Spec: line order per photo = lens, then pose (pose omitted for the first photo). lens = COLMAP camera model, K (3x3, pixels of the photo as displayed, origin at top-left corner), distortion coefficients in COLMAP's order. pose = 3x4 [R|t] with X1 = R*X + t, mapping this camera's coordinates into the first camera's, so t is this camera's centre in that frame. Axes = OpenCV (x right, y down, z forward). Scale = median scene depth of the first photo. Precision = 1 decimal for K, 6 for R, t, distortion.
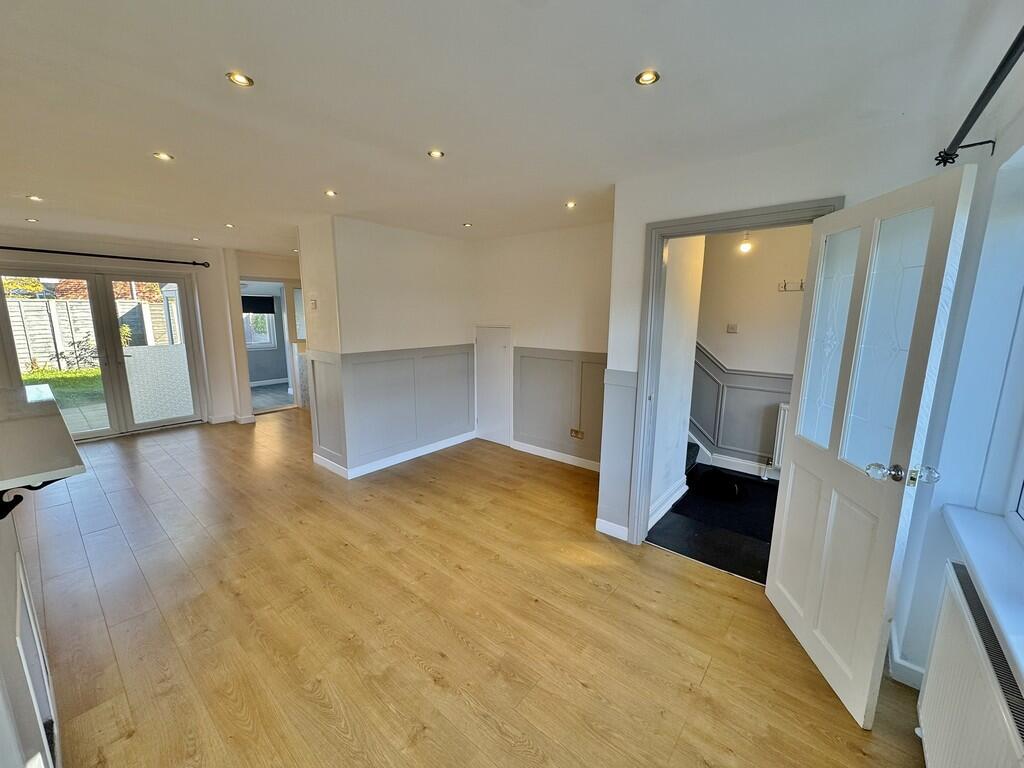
lens RADIAL K [[408.8, 0, 514.0], [0, 408.8, 379.8], [0, 0, 1]] dist [-0.006383, 0.000848]
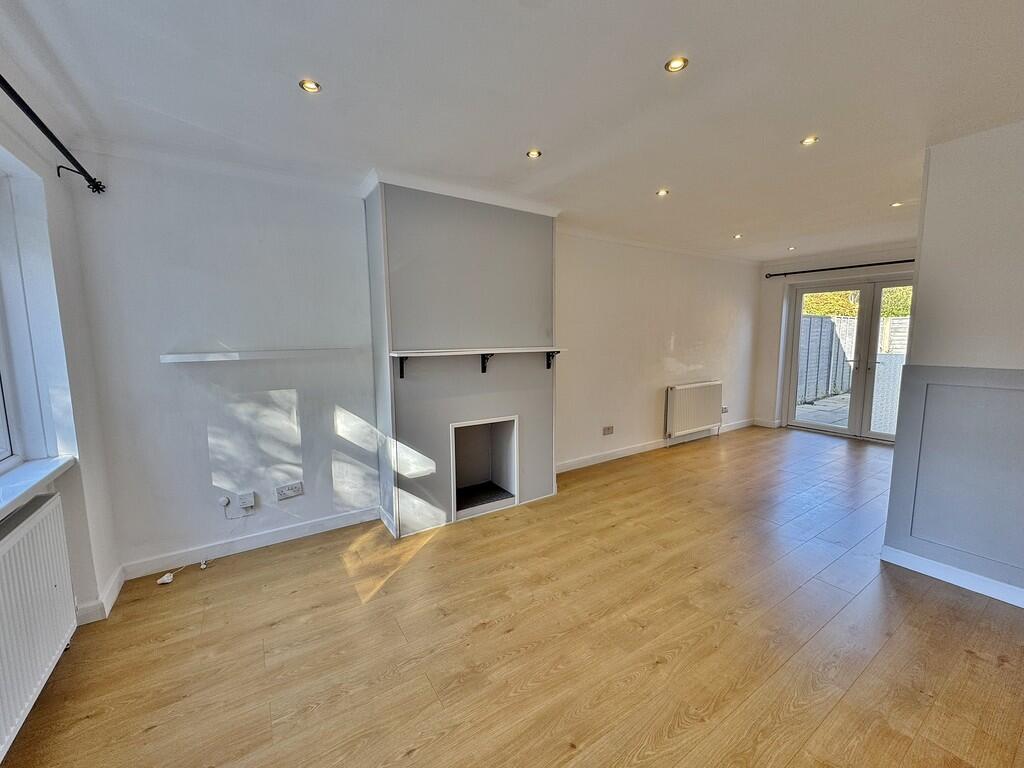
lens RADIAL K [[408.8, 0, 514.6], [0, 408.8, 382.2], [0, 0, 1]] dist [-0.006383, 0.000848]
pose [[-0.301682, 0.100485, -0.948098, 0.634347], [-0.146784, 0.977679, 0.150326, -0.074048], [0.942041, 0.184517, -0.280199, 1.038081]]
